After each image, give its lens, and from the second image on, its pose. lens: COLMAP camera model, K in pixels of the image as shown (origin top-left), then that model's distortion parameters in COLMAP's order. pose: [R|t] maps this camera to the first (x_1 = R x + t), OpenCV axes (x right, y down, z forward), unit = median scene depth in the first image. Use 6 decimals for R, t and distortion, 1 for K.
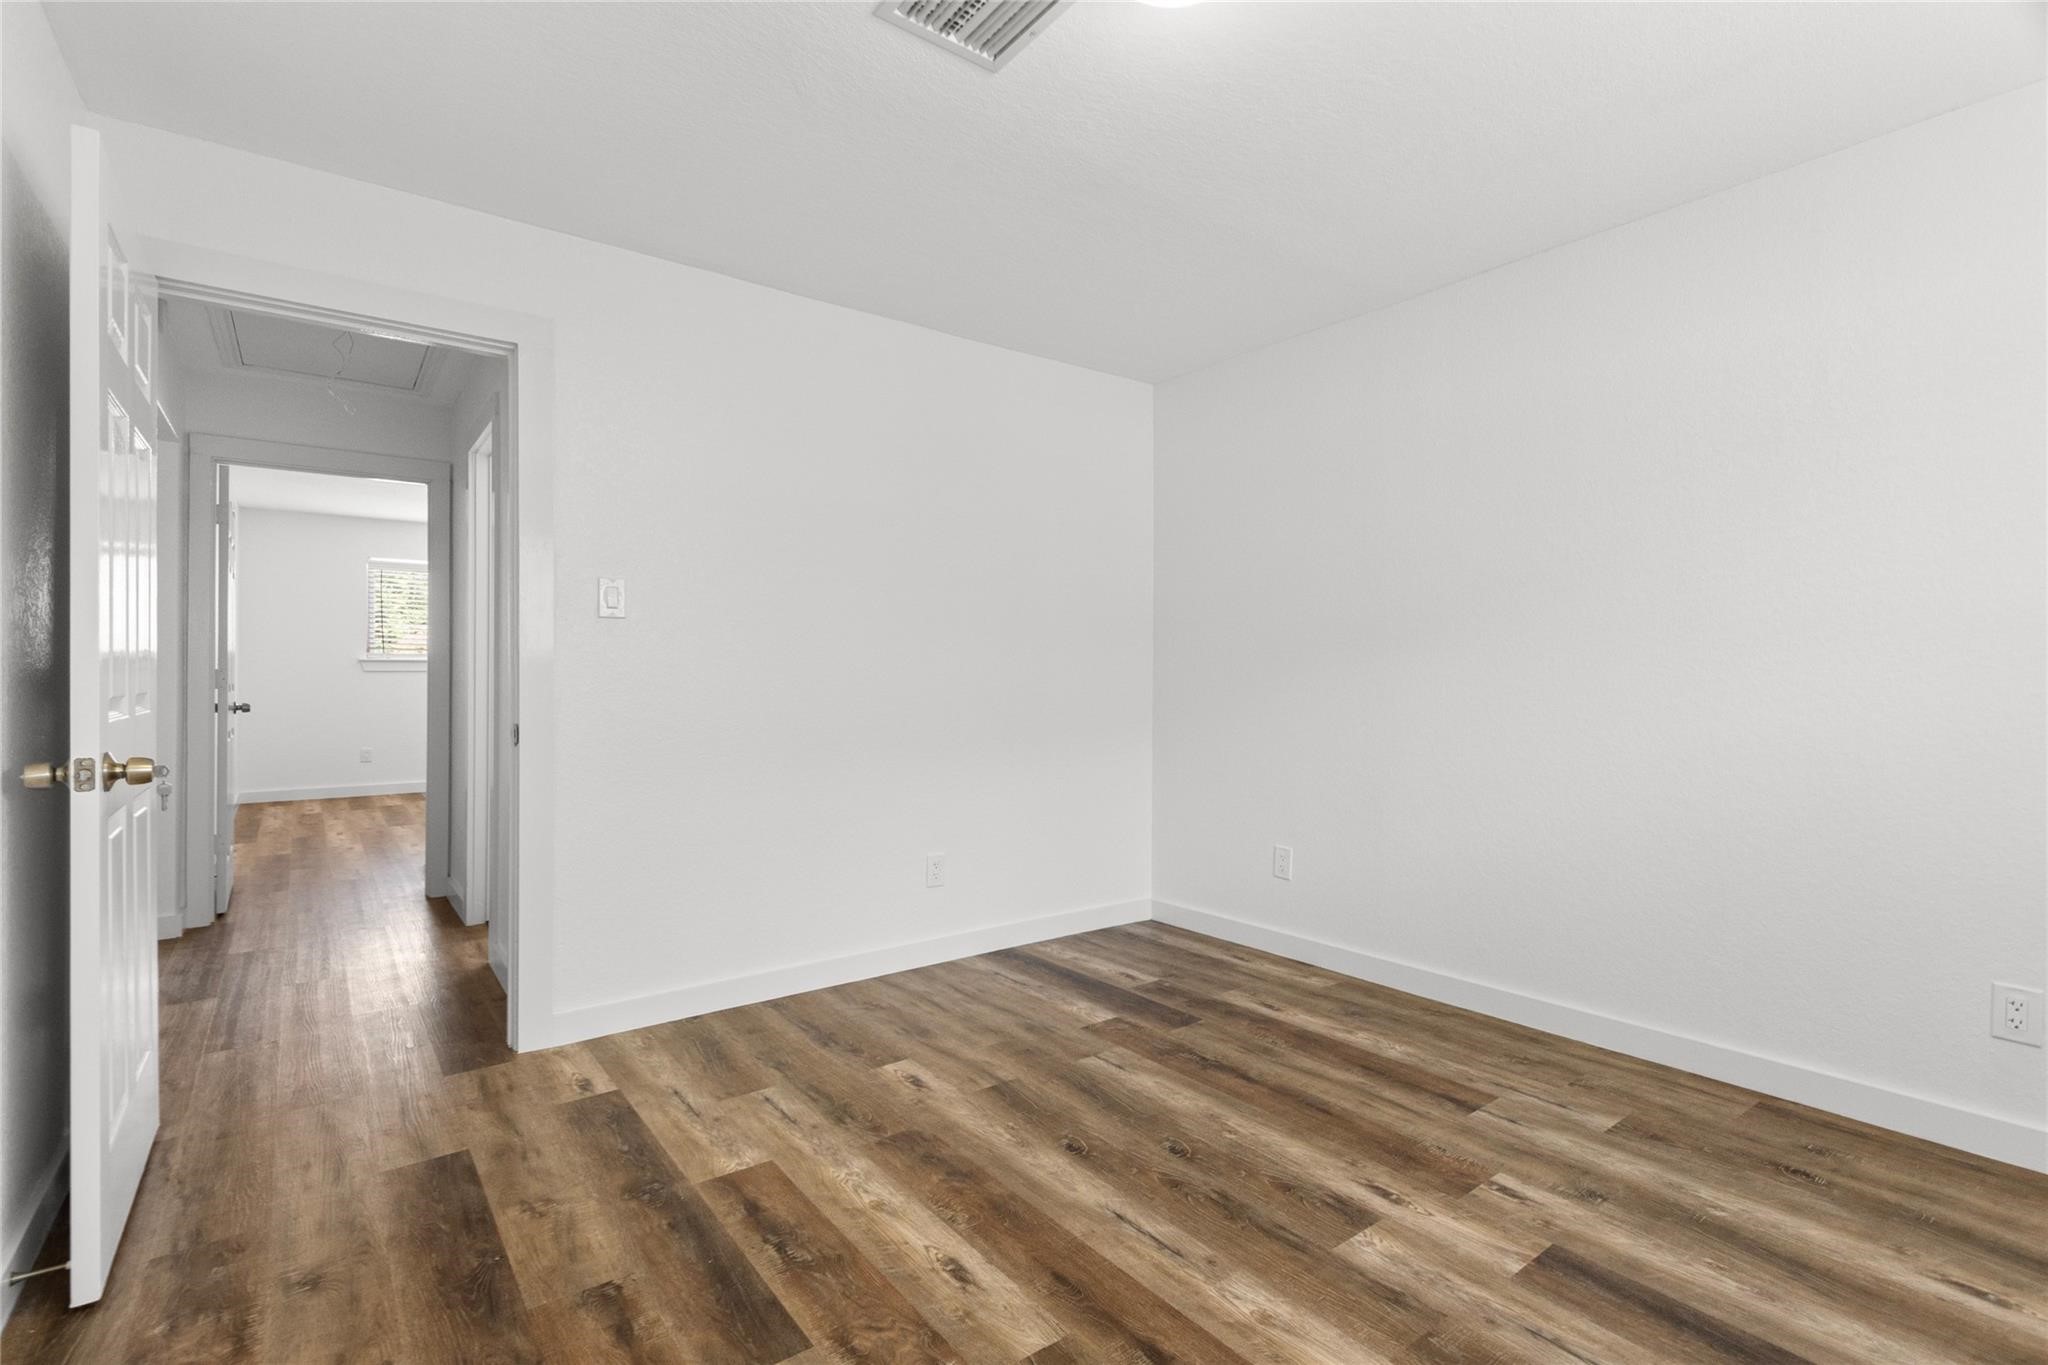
lens RADIAL K [[946.4, 0, 1024.0], [0, 946.4, 682.5], [0, 0, 1]] dist [0.002790, -0.001007]
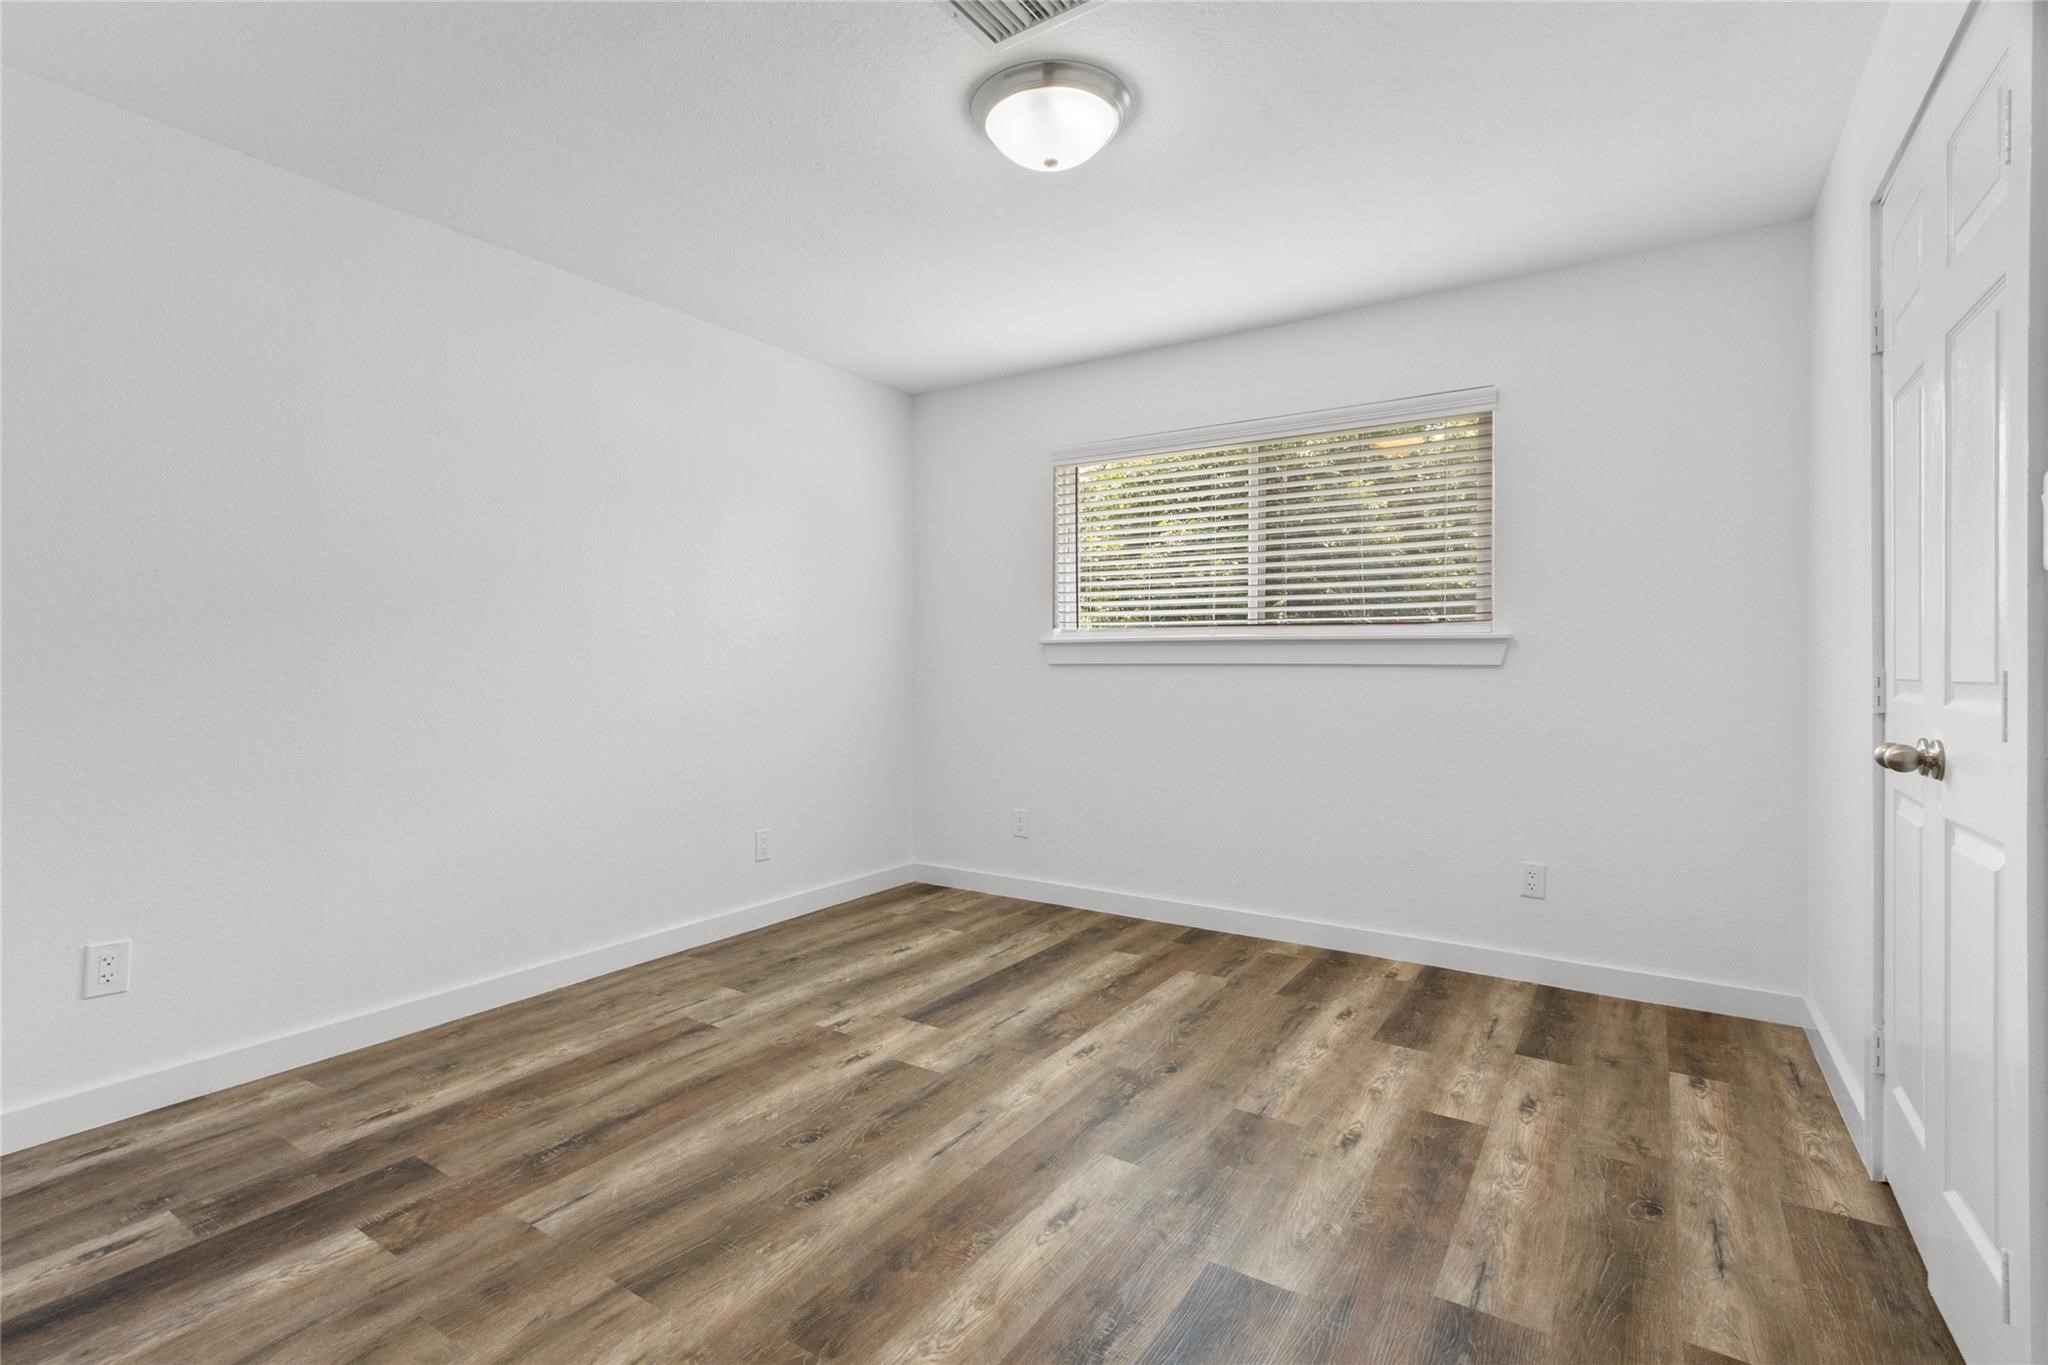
lens RADIAL K [[946.4, 0, 1024.0], [0, 946.4, 682.5], [0, 0, 1]] dist [0.002790, -0.001007]
pose [[-0.337317, -0.018306, 0.941213, -0.726262], [0.005348, 0.999758, 0.021361, -0.004223], [-0.941376, 0.012239, -0.337137, 0.964096]]
